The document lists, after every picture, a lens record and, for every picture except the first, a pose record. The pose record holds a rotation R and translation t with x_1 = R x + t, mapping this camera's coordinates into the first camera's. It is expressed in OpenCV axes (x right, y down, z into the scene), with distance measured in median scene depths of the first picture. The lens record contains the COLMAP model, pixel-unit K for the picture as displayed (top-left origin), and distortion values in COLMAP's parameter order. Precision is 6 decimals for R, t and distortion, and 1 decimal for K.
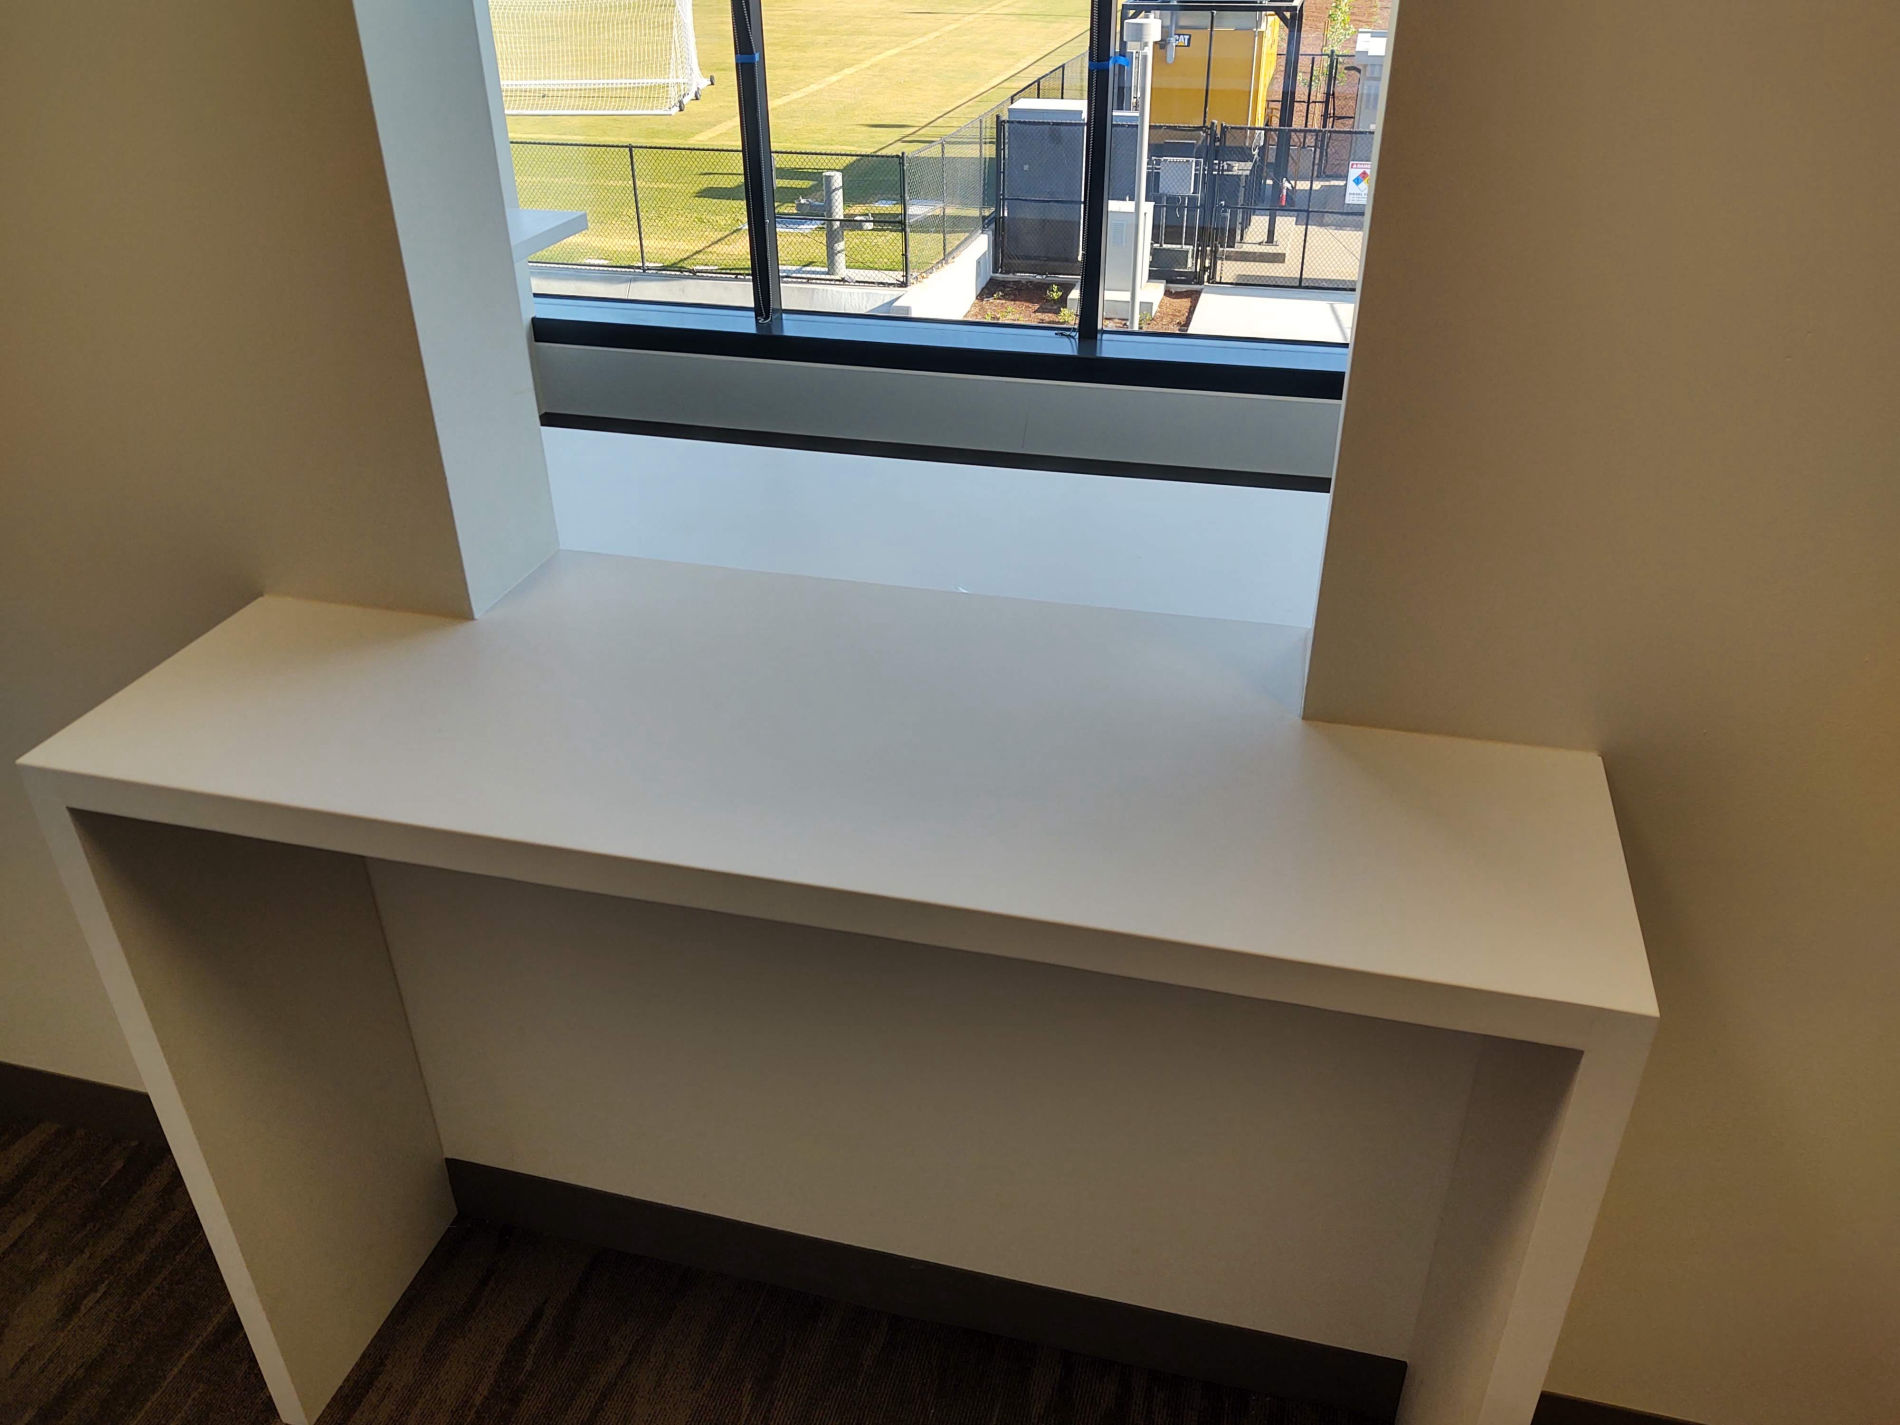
lens RADIAL K [[1443.0, 0, 946.6], [0, 1443.0, 717.1], [0, 0, 1]] dist [-0.014891, 0.011095]
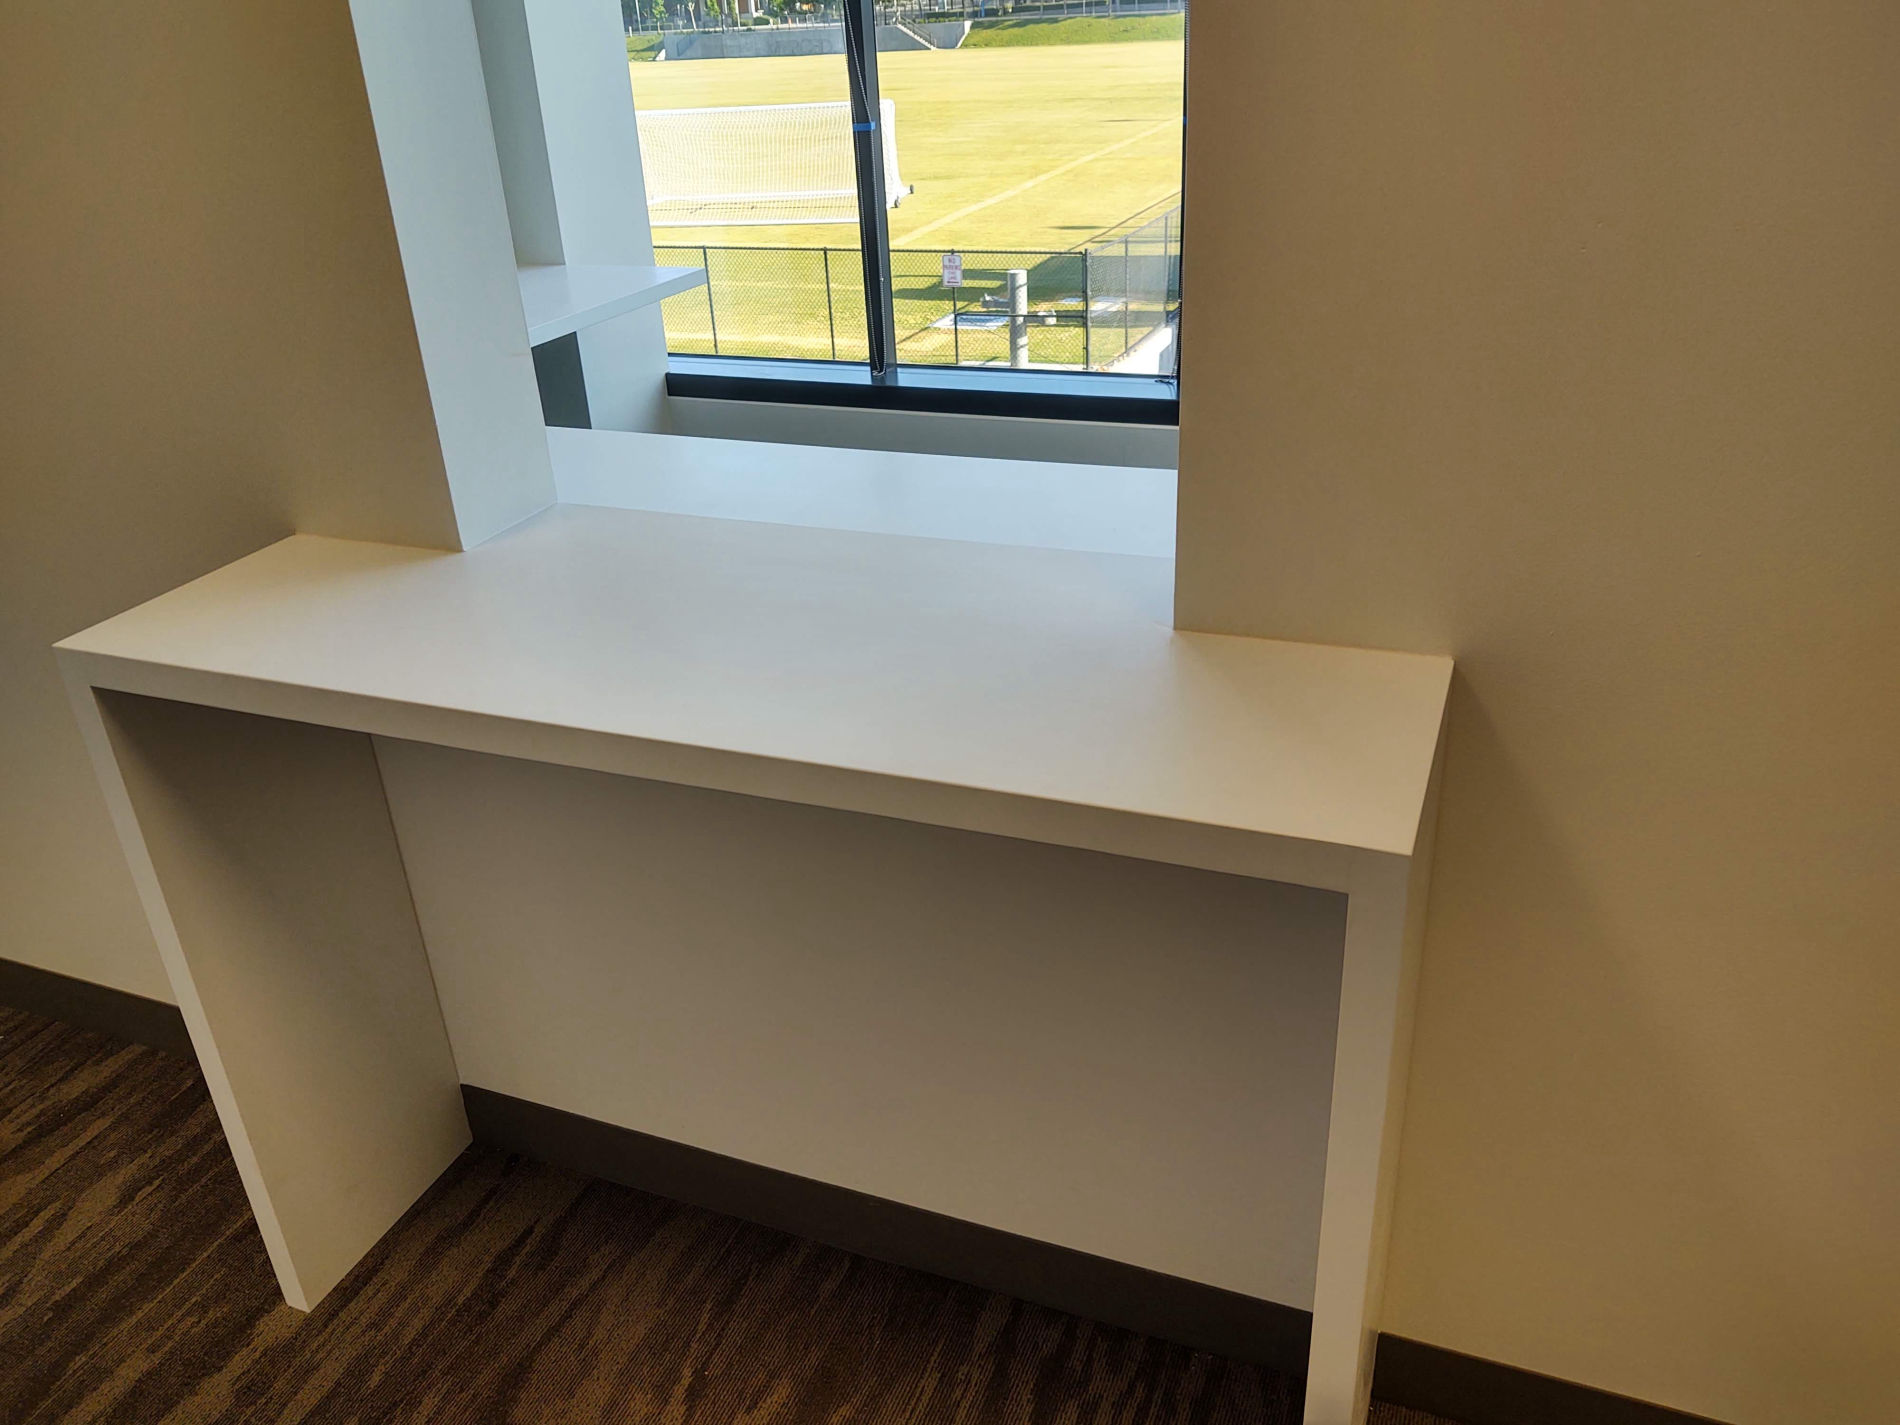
lens RADIAL K [[1443.0, 0, 934.6], [0, 1443.0, 709.2], [0, 0, 1]] dist [-0.014891, 0.011095]
pose [[0.990864, 0.021863, -0.133078, 0.142552], [-0.030913, 0.997319, -0.066322, 0.089686], [0.131271, 0.069830, 0.988884, -0.037283]]
